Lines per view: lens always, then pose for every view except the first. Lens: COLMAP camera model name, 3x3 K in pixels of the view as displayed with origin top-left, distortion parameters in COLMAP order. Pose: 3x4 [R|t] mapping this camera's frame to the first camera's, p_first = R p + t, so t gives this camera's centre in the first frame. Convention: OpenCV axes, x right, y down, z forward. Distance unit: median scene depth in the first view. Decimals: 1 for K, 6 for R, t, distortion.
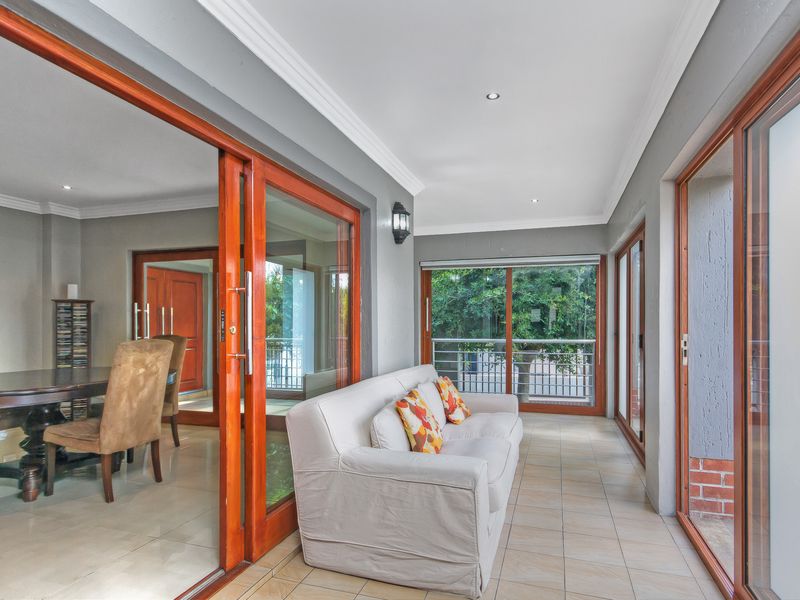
lens RADIAL K [[405.4, 0, 399.9], [0, 405.4, 320.1], [0, 0, 1]] dist [0.001384, -0.000115]
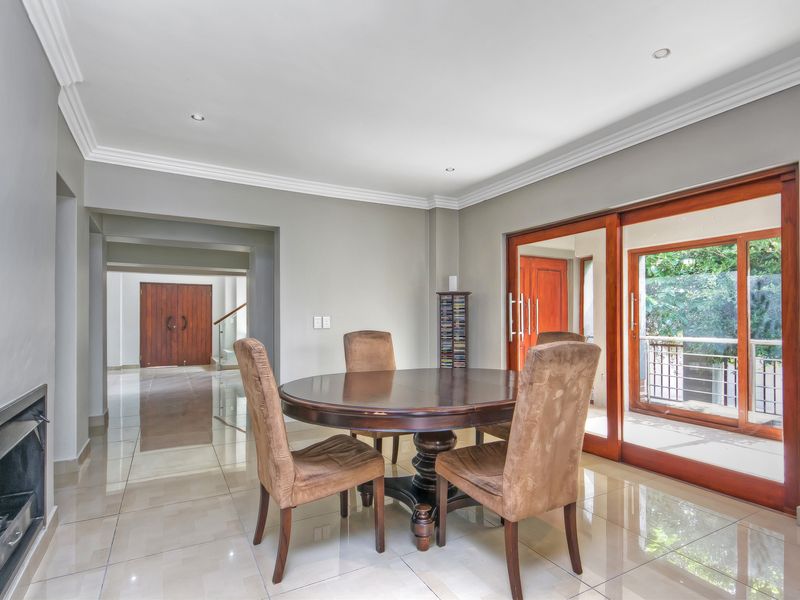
lens RADIAL K [[425.1, 0, 399.5], [0, 425.1, 313.6], [0, 0, 1]] dist [0.000320, 0.000027]
pose [[0.706226, -0.004698, -0.707971, -0.184798], [0.003413, 0.999989, -0.003231, 0.003715], [0.707978, -0.000134, 0.706234, 0.200396]]
